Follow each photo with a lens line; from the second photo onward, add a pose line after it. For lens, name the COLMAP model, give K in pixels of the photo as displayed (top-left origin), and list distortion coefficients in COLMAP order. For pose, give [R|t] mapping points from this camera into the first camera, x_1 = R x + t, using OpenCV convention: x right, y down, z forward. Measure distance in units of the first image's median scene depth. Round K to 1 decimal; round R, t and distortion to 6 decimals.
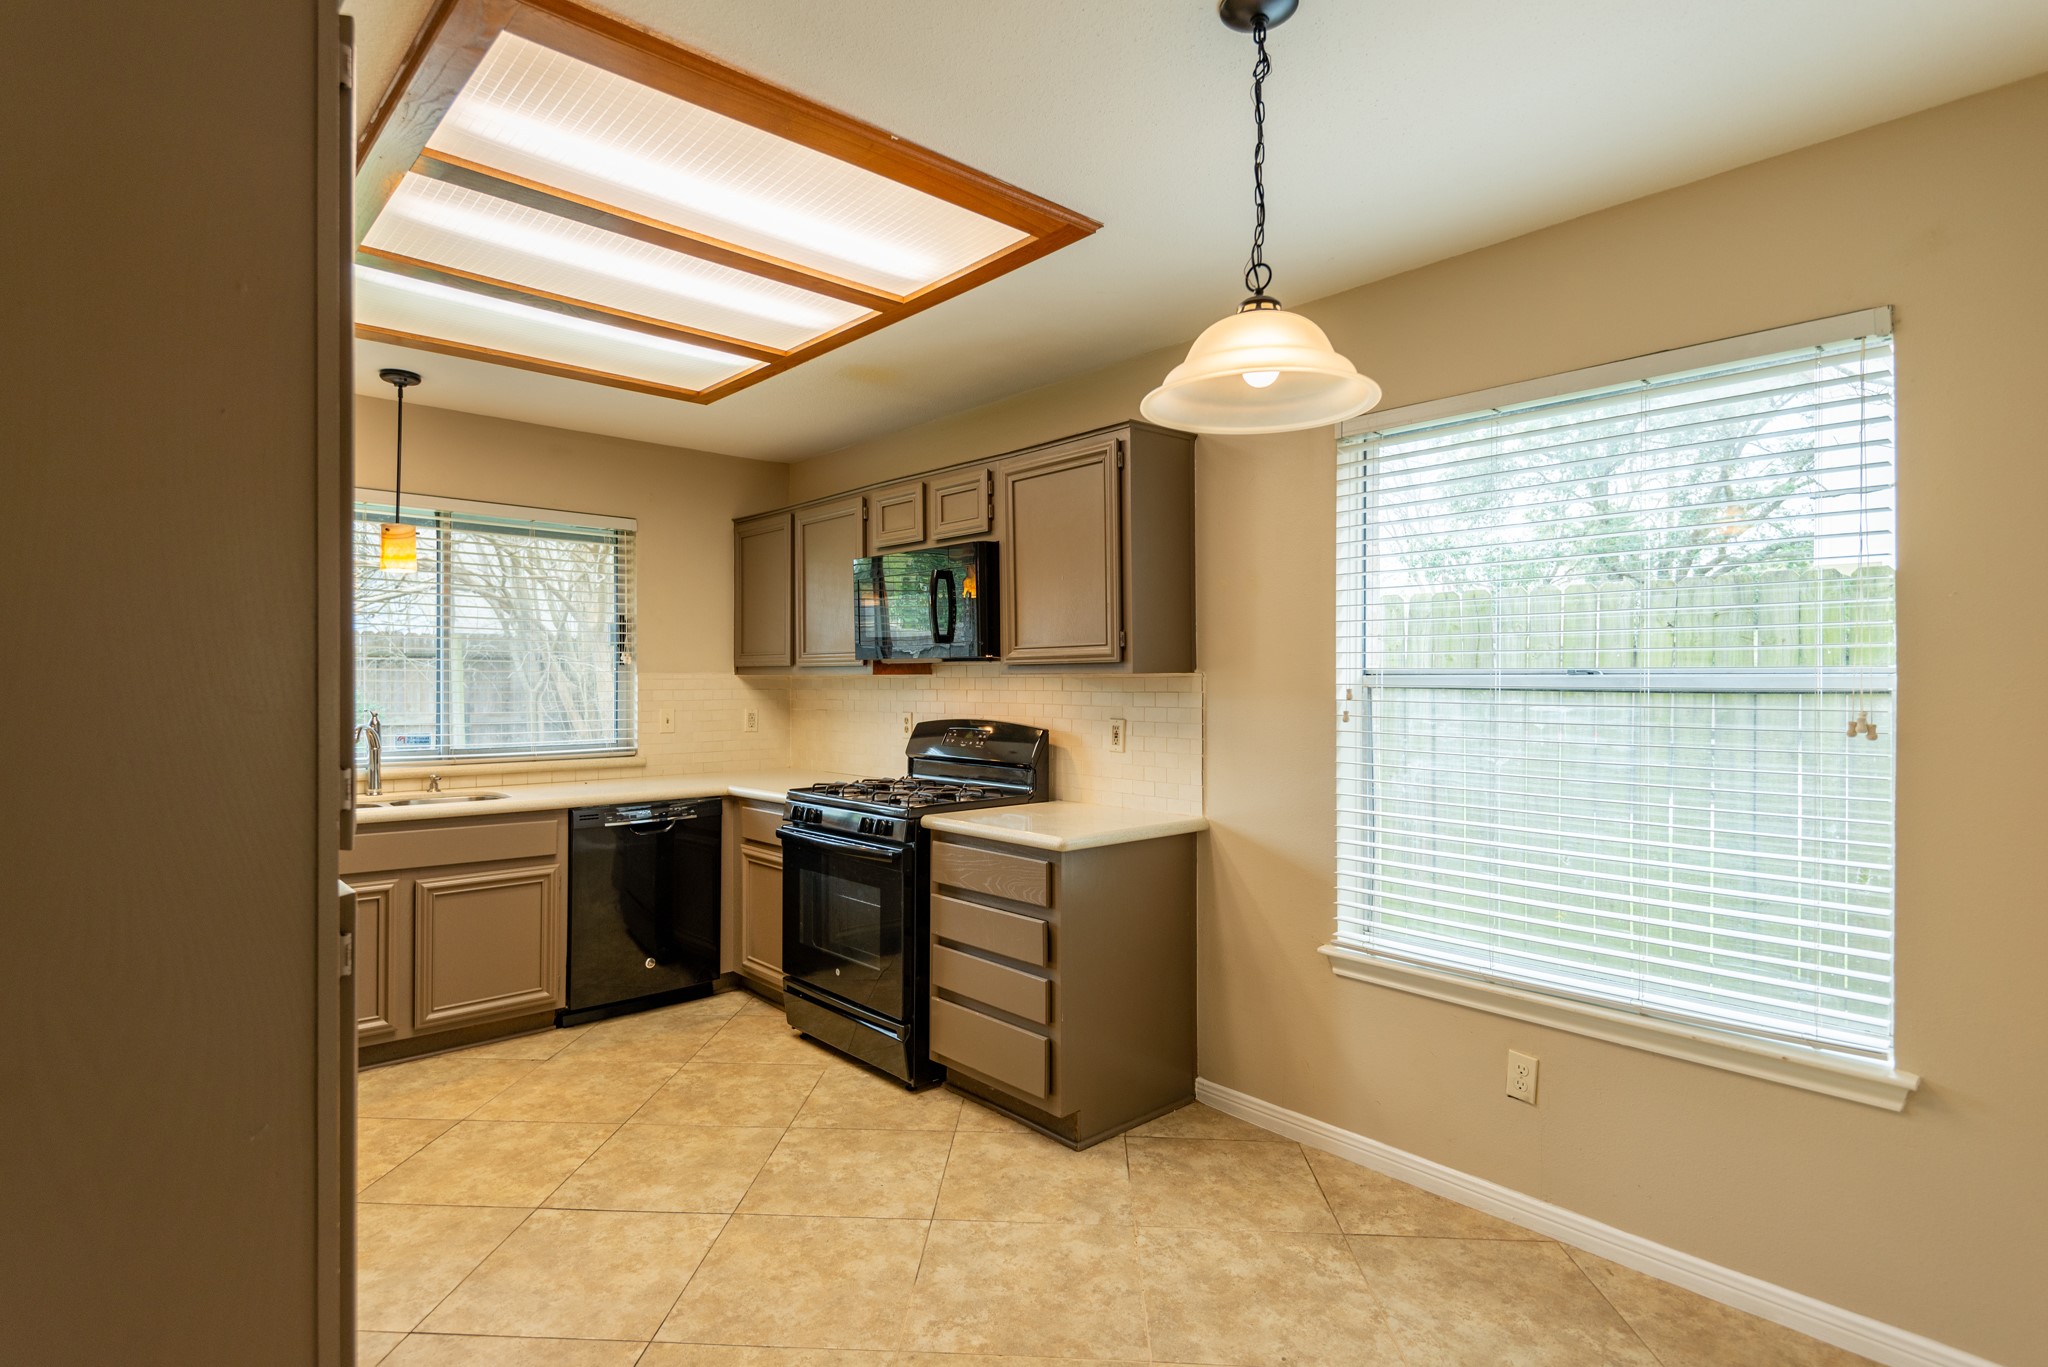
lens RADIAL K [[1035.5, 0, 1025.1], [0, 1035.5, 680.3], [0, 0, 1]] dist [0.042965, -0.037658]
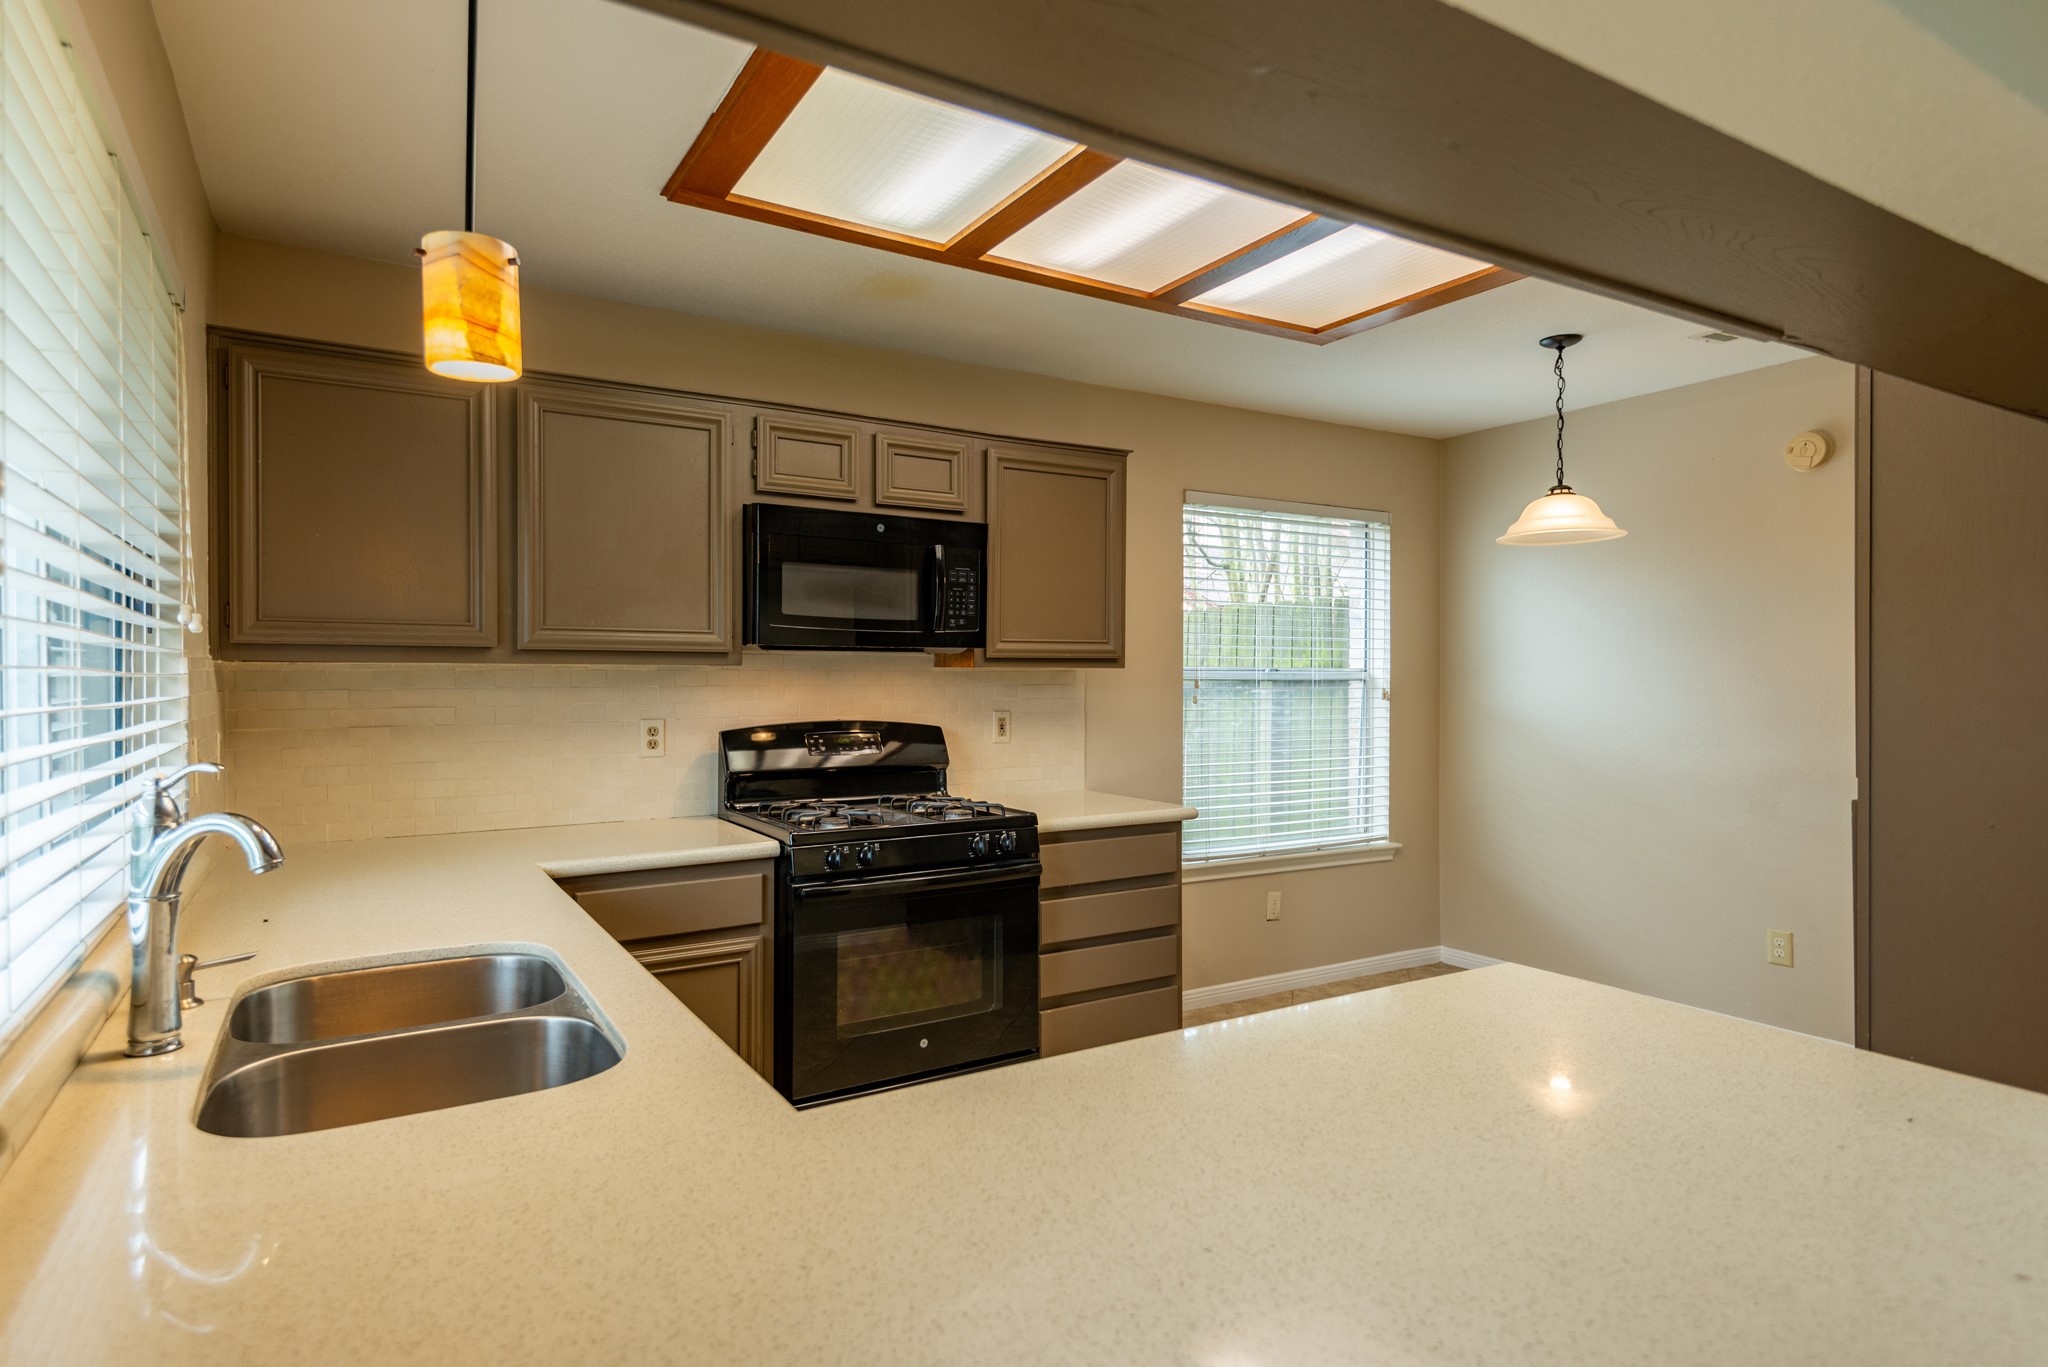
lens RADIAL K [[1179.9, 0, 1024.0], [0, 1179.9, 683.5], [0, 0, 1]] dist [0.002377, -0.000230]
pose [[0.166711, -0.002570, 0.986002, -1.069824], [0.000585, 0.999997, 0.002507, 0.006504], [-0.986006, 0.000159, 0.166712, 0.774275]]
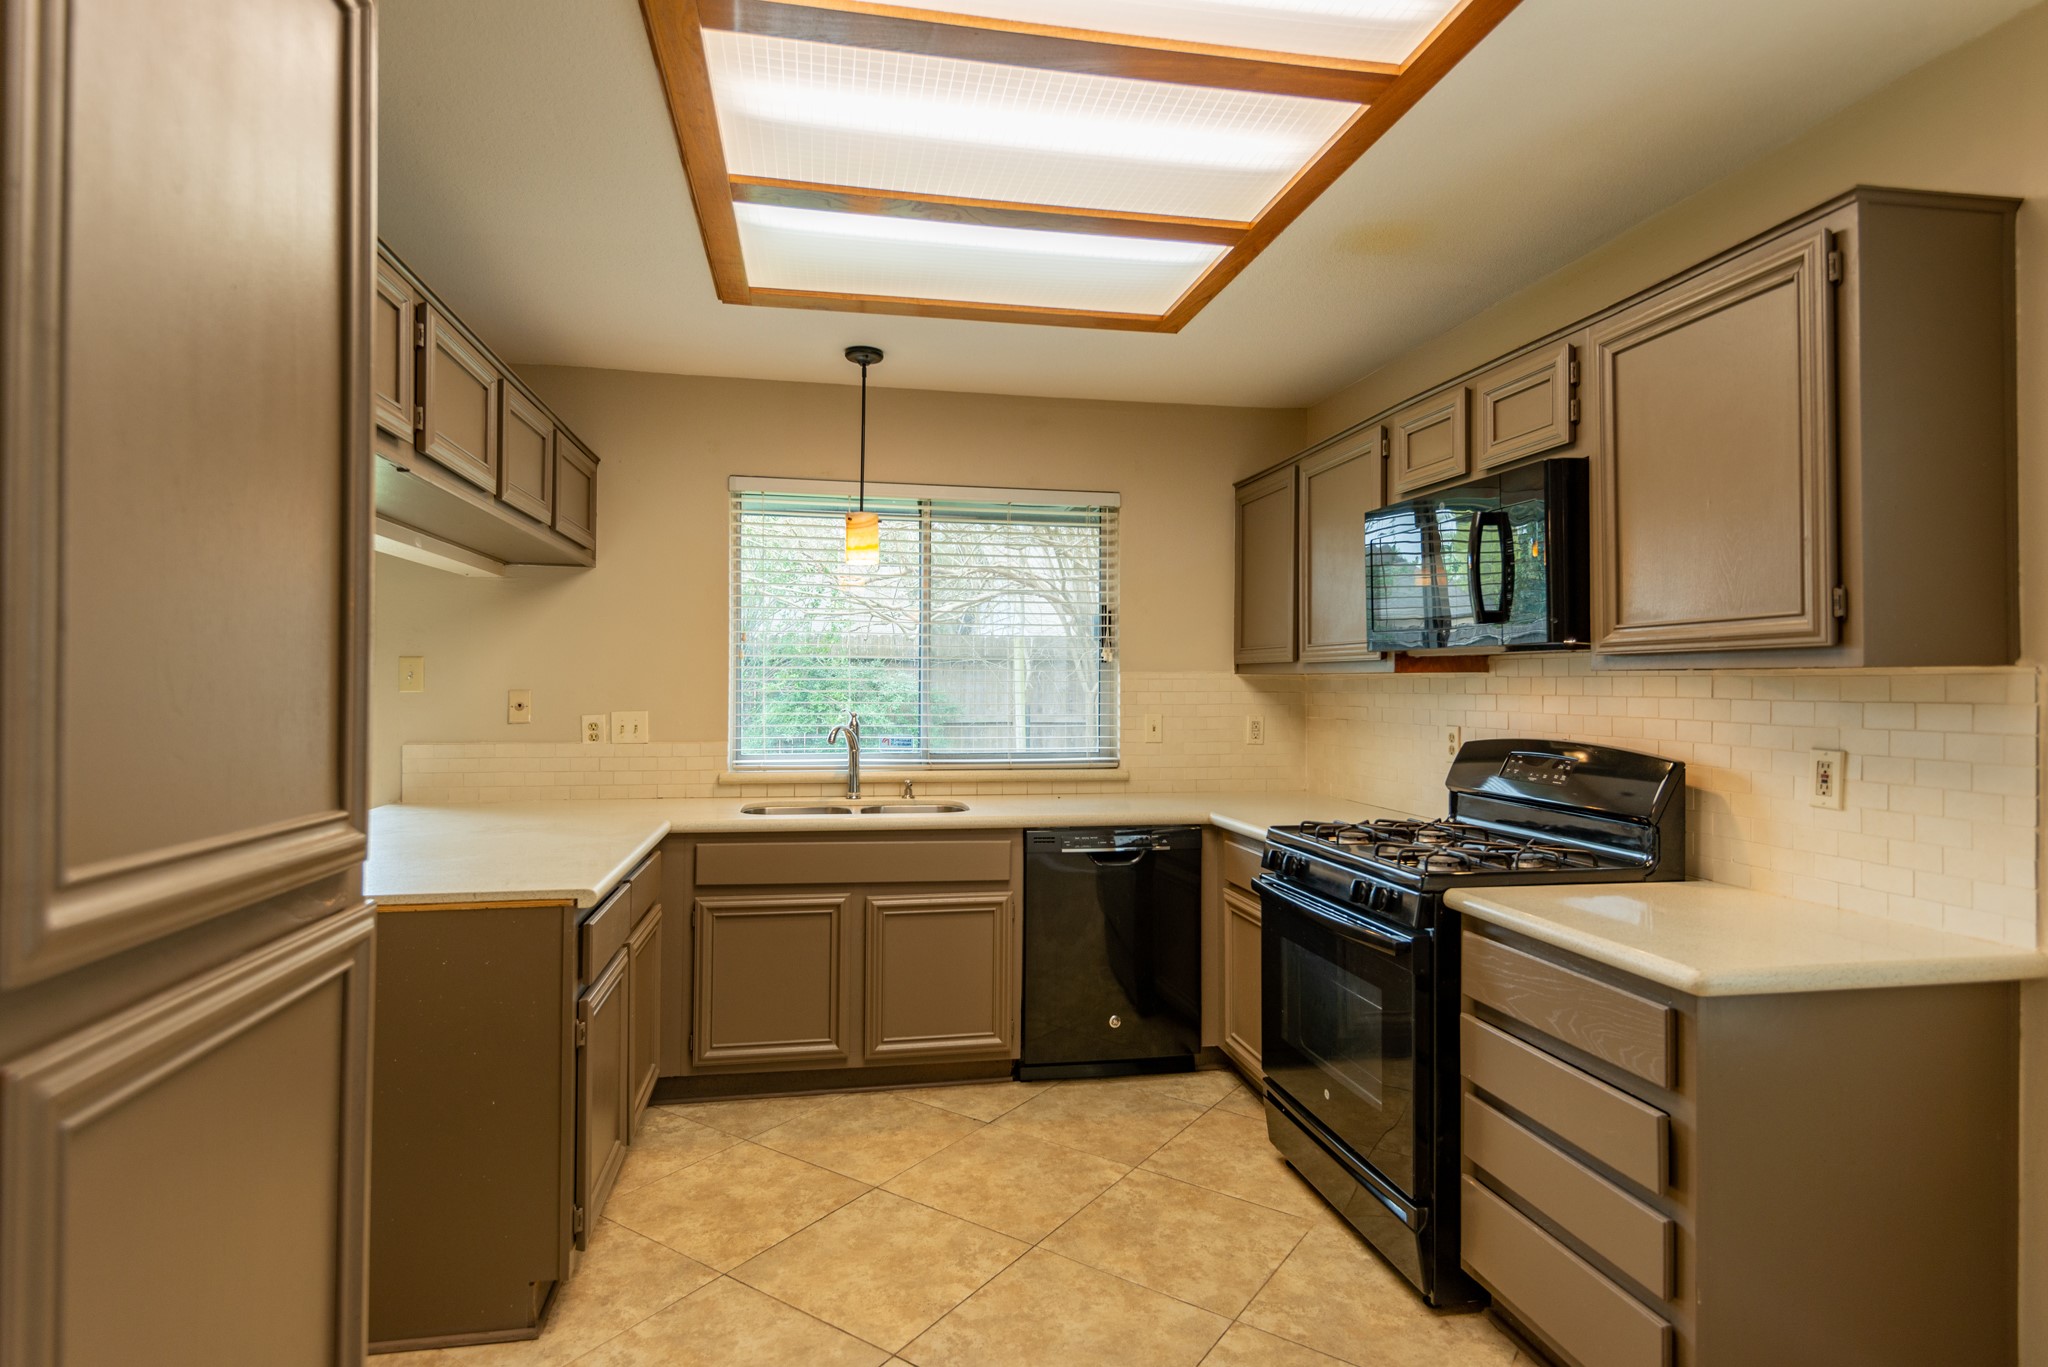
lens RADIAL K [[1070.4, 0, 1012.5], [0, 1070.4, 681.7], [0, 0, 1]] dist [0.047976, -0.038011]
pose [[0.848935, 0.002526, -0.528491, 0.024406], [-0.003156, 0.999995, -0.000290, 0.002069], [0.528487, 0.001914, 0.848939, 0.260031]]
